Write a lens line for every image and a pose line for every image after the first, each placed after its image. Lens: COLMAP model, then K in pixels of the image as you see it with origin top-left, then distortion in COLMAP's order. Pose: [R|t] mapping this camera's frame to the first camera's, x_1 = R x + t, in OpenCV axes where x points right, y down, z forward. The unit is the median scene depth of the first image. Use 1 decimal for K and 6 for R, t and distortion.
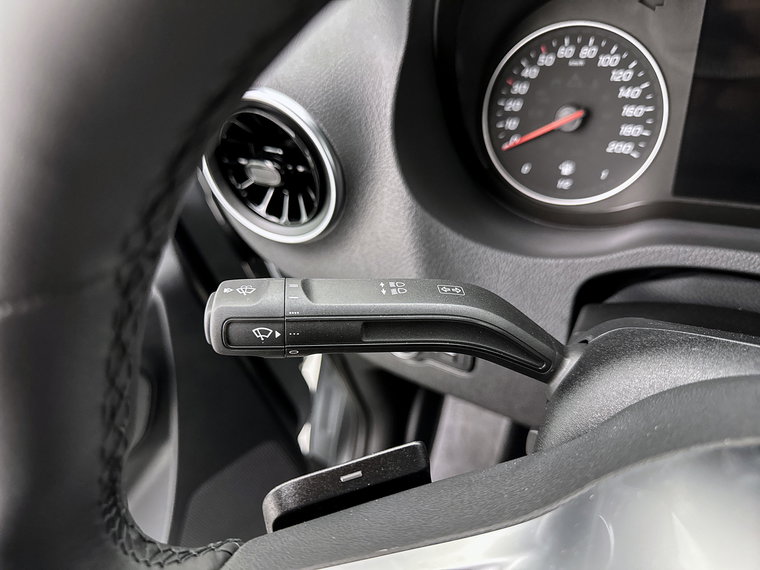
lens RADIAL K [[612.2, 0, 380.0], [0, 612.2, 285.0], [0, 0, 1]] dist [-0.001290, -0.004068]
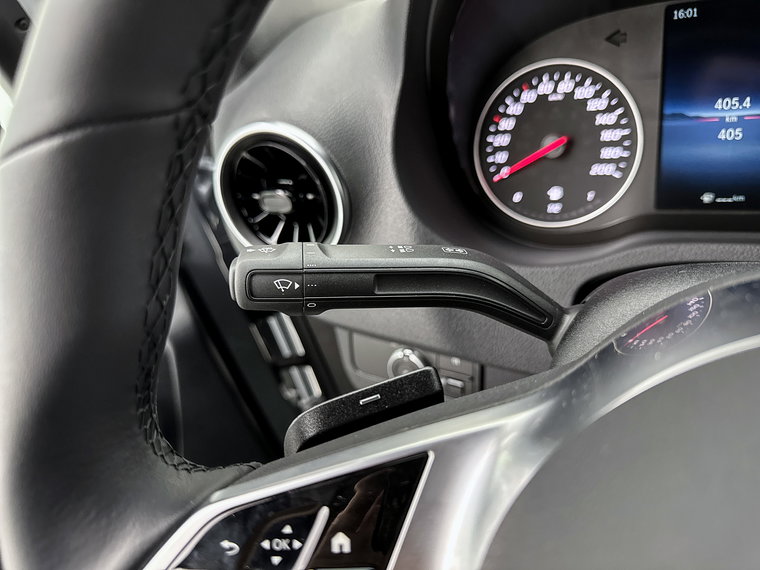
lens RADIAL K [[603.2, 0, 380.0], [0, 603.2, 285.0], [0, 0, 1]] dist [0.070663, -0.161492]
pose [[0.999418, -0.034055, 0.002042, -0.013471], [0.033881, 0.983737, -0.176391, 0.165056], [0.003998, 0.176358, 0.984318, -0.031985]]
